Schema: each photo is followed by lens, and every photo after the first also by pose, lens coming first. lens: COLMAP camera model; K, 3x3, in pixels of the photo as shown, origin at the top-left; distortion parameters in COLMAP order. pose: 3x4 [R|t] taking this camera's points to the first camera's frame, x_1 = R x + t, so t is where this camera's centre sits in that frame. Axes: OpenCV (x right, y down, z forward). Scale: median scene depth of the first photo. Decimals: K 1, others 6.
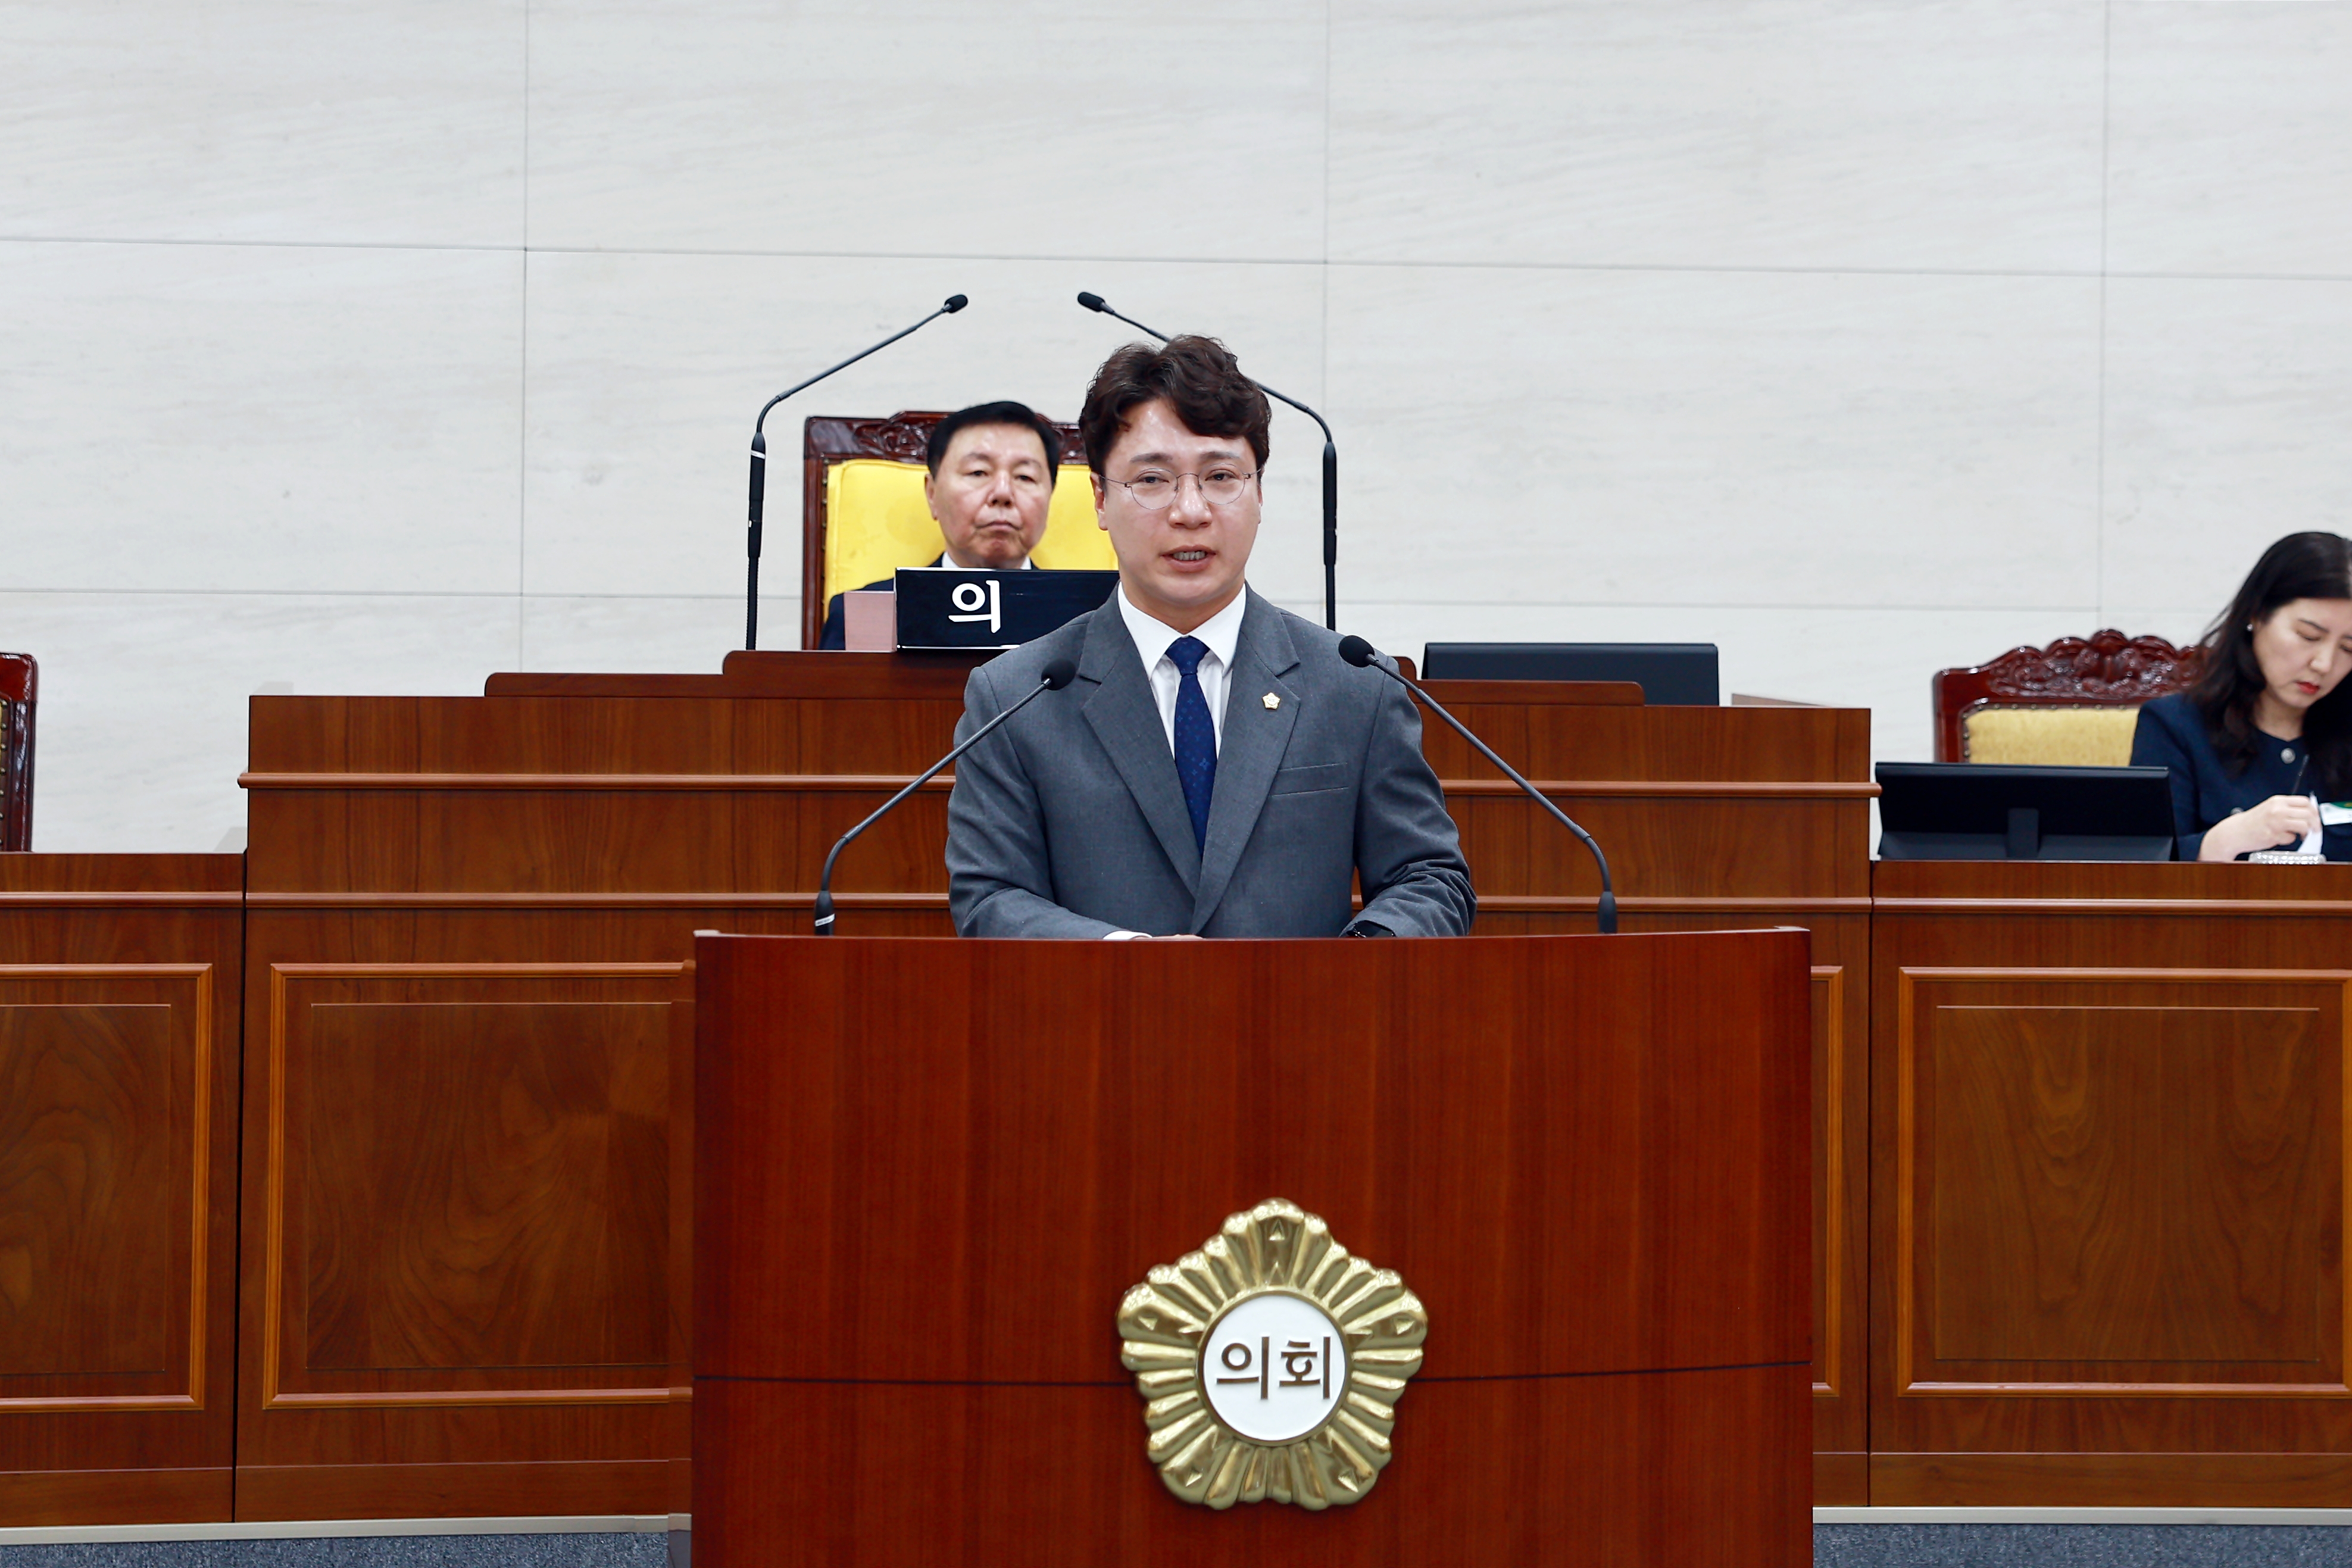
lens RADIAL K [[6533.8, 0, 1185.9], [0, 6533.8, 662.2], [0, 0, 1]] dist [0.270775, 0.577958]
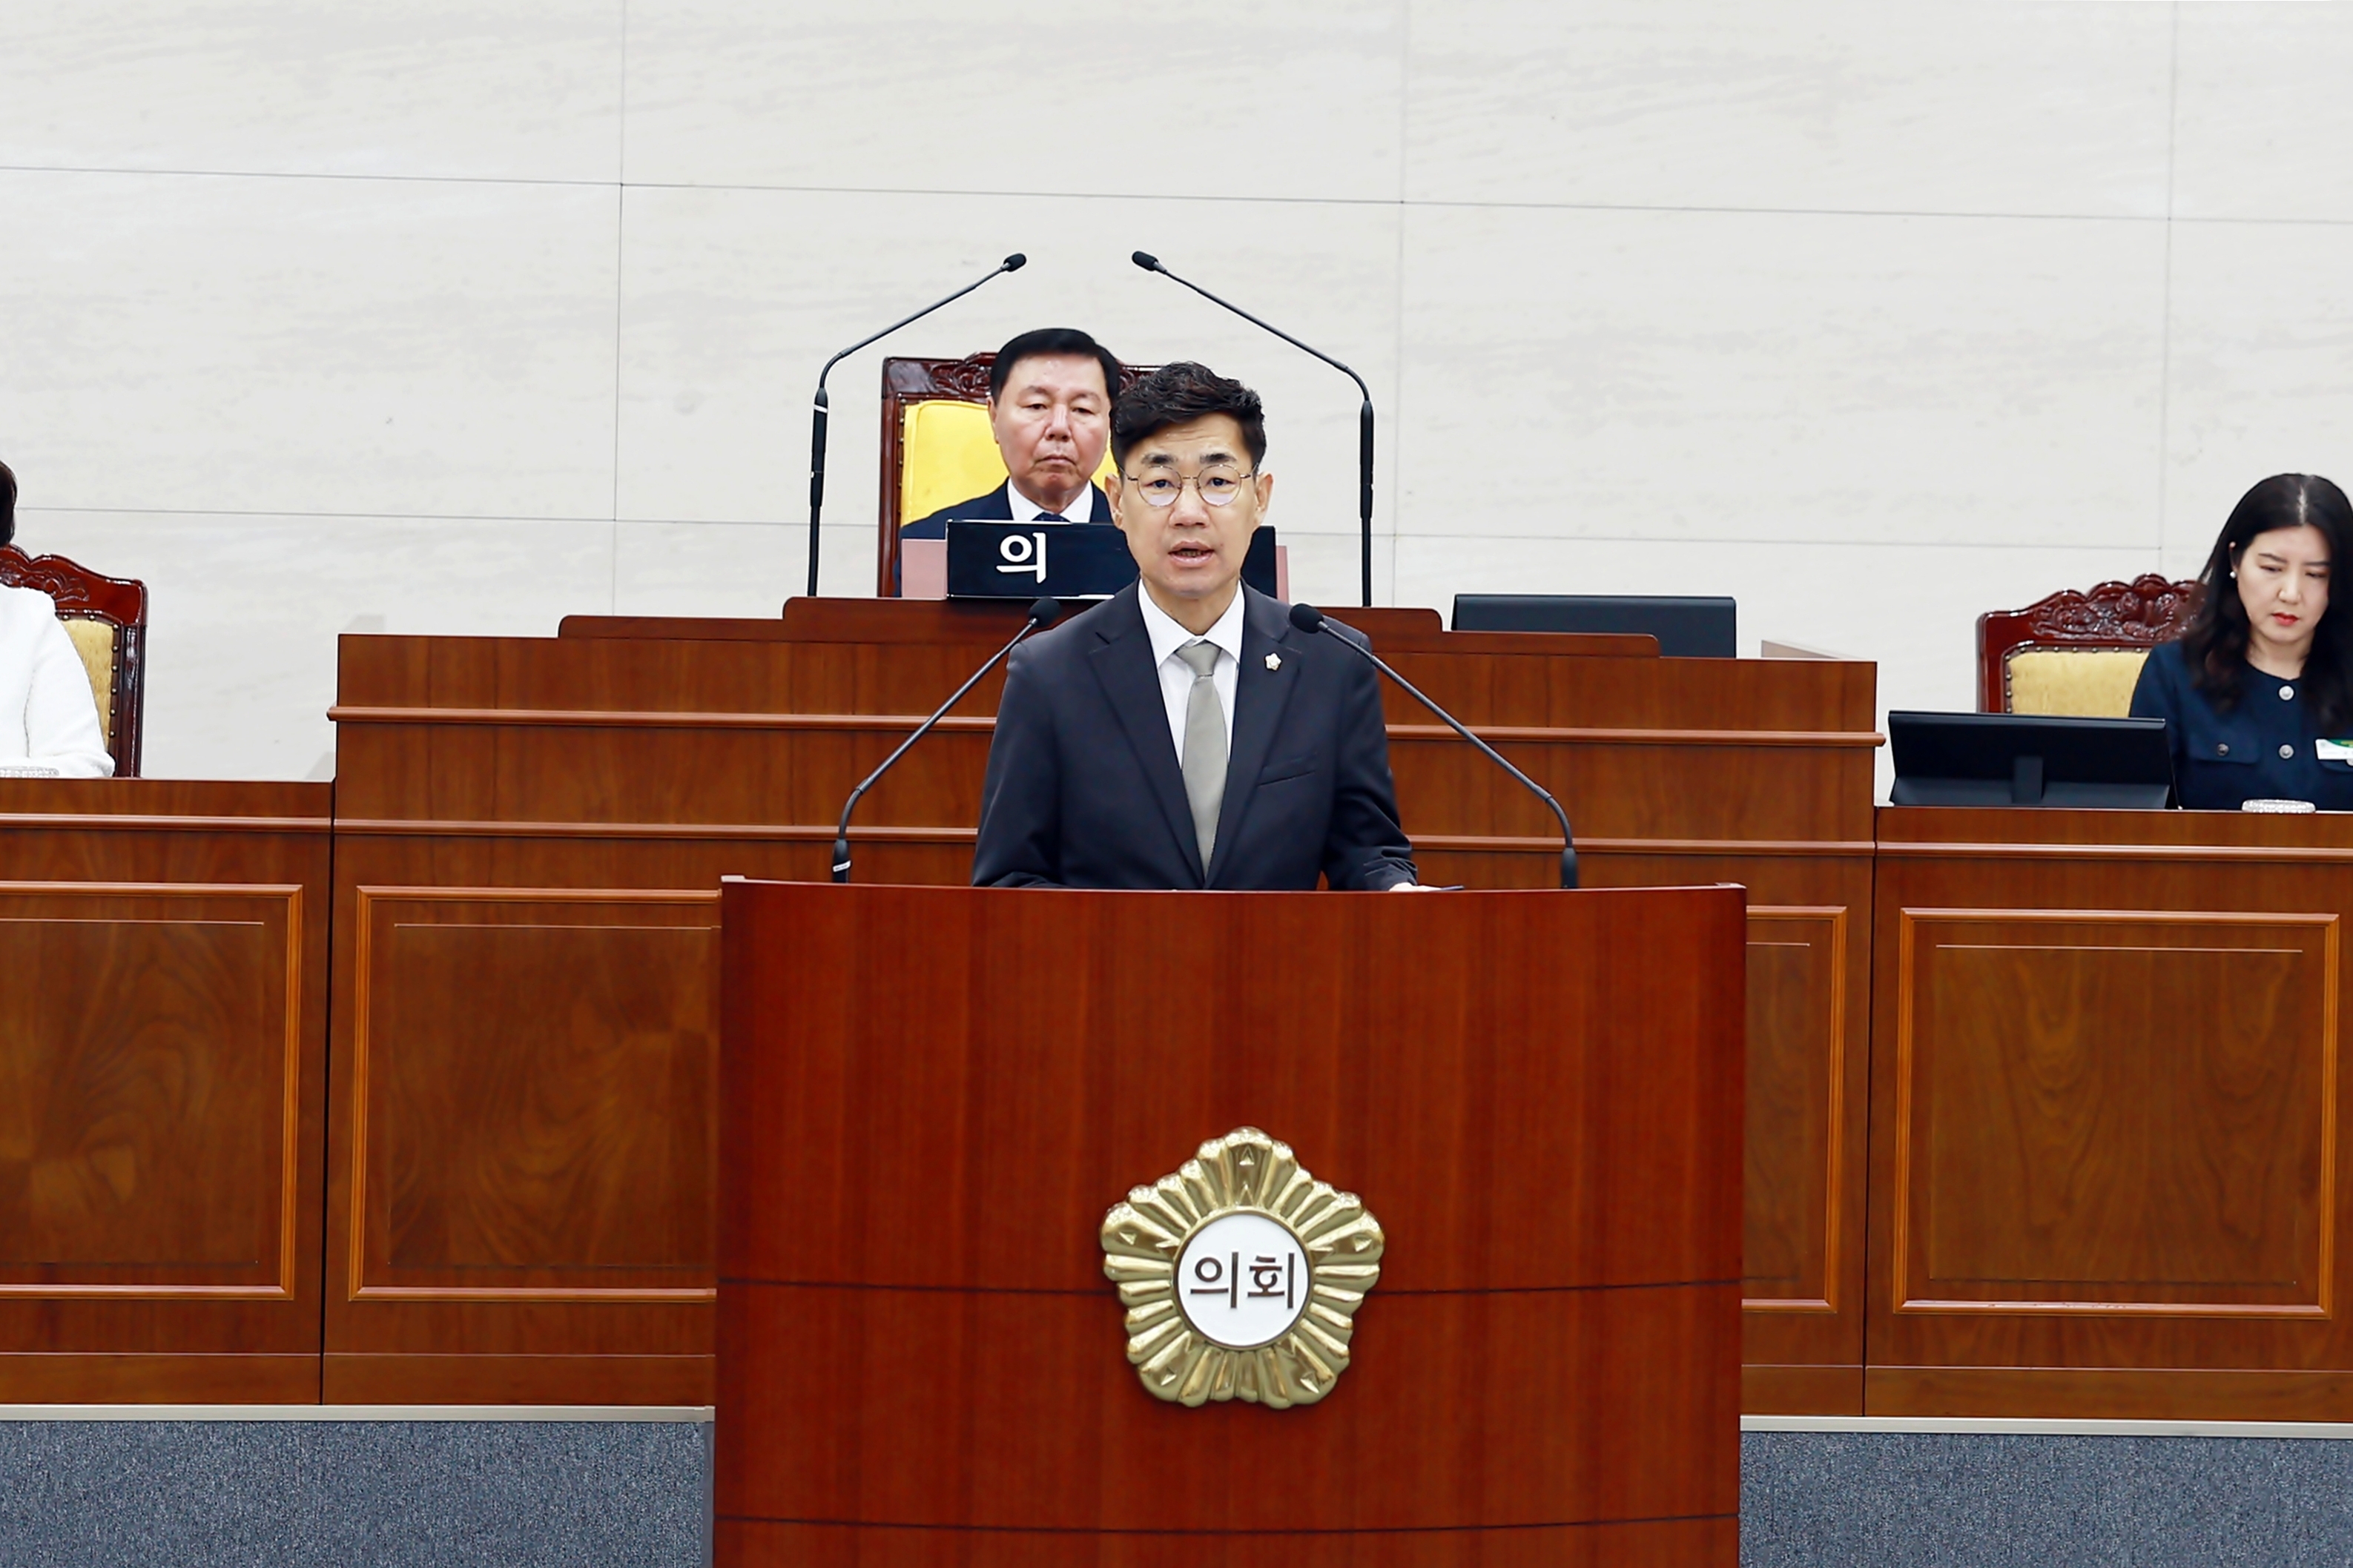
lens RADIAL K [[7086.4, 0, 1176.5], [0, 7086.4, 784.0], [0, 0, 1]] dist [0.337823, -3.072277]
pose [[0.999320, 0.012488, -0.034687, 0.033108], [-0.011128, 0.999173, 0.039111, -0.017145], [0.035146, -0.038698, 0.998633, -0.145395]]
